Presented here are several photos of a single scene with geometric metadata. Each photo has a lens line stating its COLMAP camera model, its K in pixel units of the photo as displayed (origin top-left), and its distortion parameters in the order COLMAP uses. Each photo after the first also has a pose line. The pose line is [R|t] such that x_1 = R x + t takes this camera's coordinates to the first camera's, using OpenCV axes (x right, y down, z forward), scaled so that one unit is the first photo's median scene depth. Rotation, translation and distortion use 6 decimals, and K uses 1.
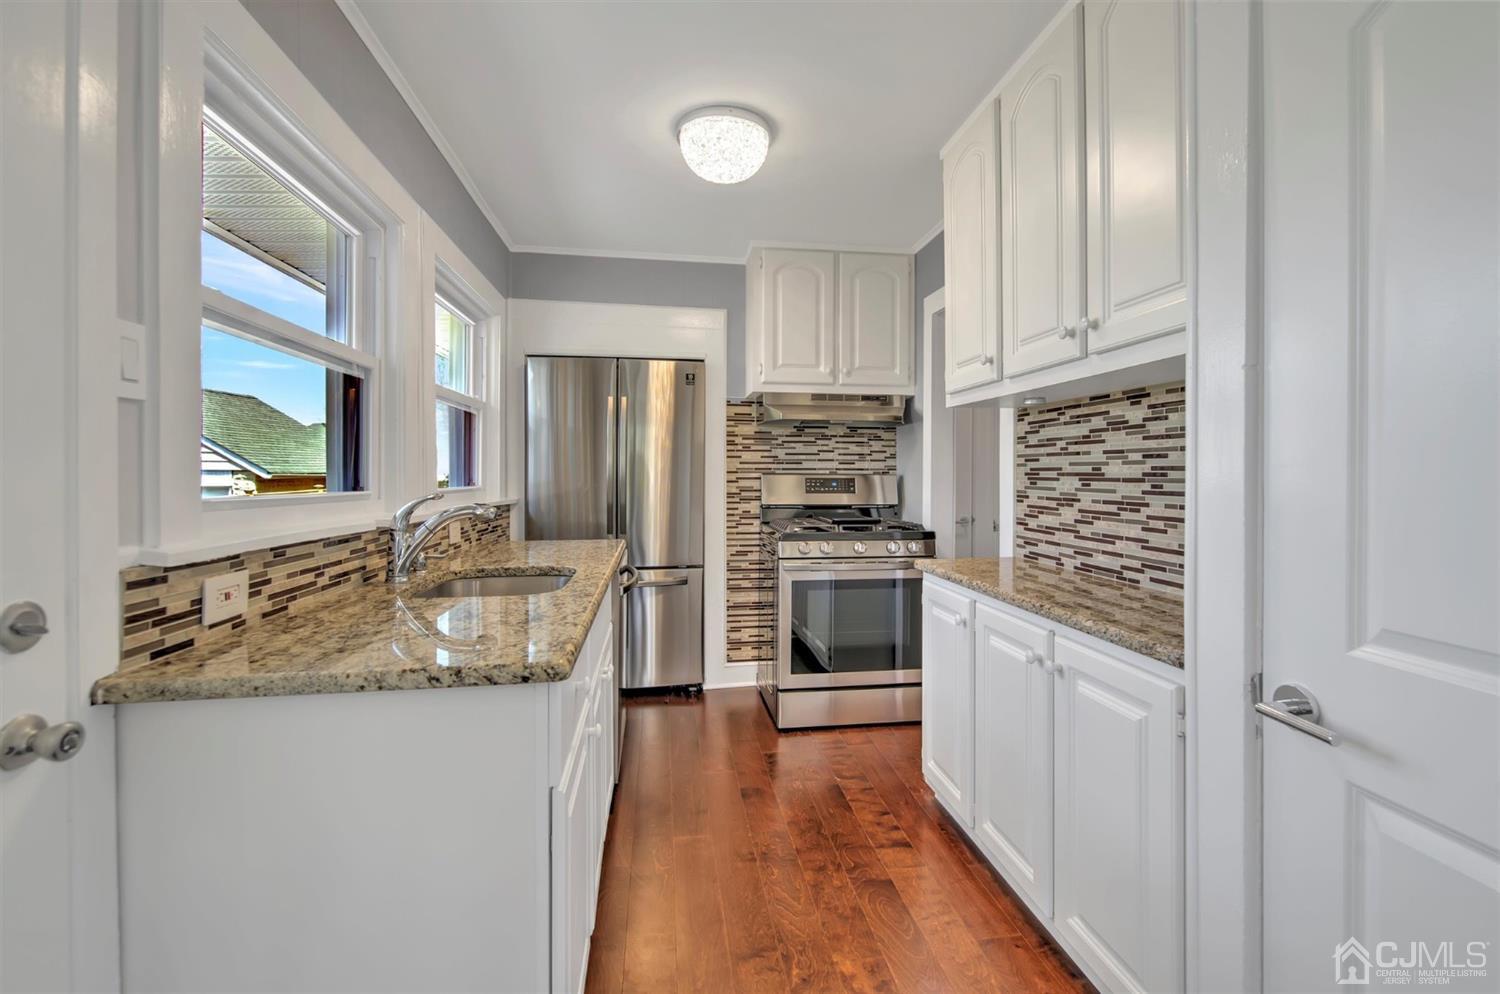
lens RADIAL K [[683.8, 0, 752.4], [0, 683.8, 482.3], [0, 0, 1]] dist [0.002669, 0.003305]
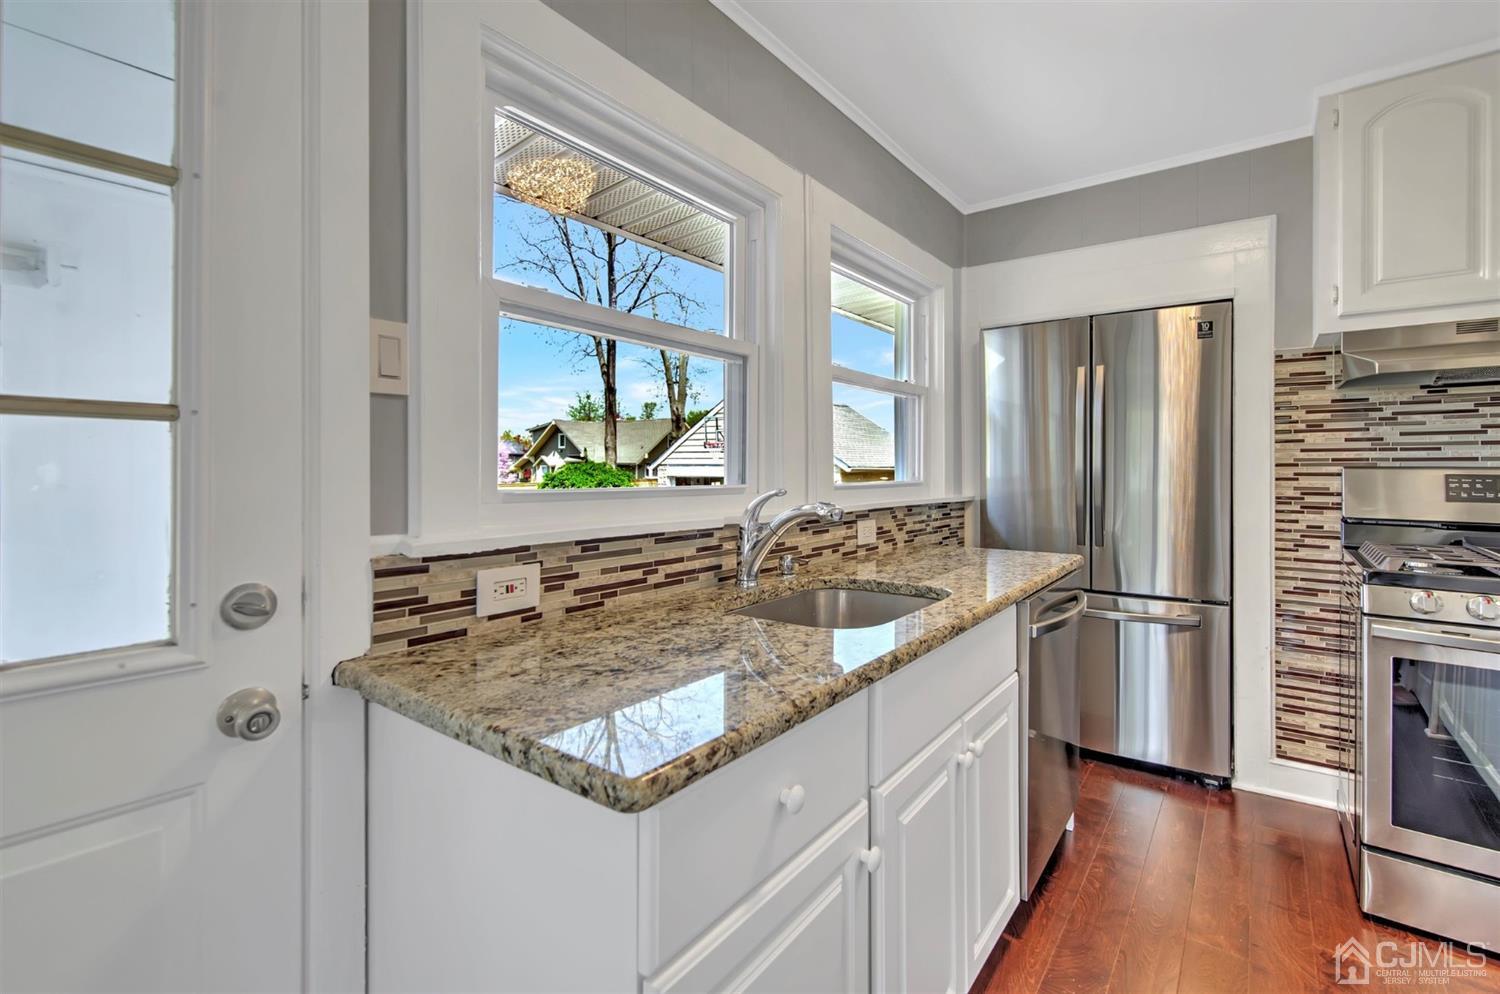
lens RADIAL K [[683.8, 0, 739.8], [0, 683.8, 470.2], [0, 0, 1]] dist [0.002669, 0.003305]
pose [[0.713247, 0.002158, -0.700909, 0.060774], [-0.008737, 0.999945, -0.005811, -0.001367], [0.700858, 0.010269, 0.713227, 0.187526]]
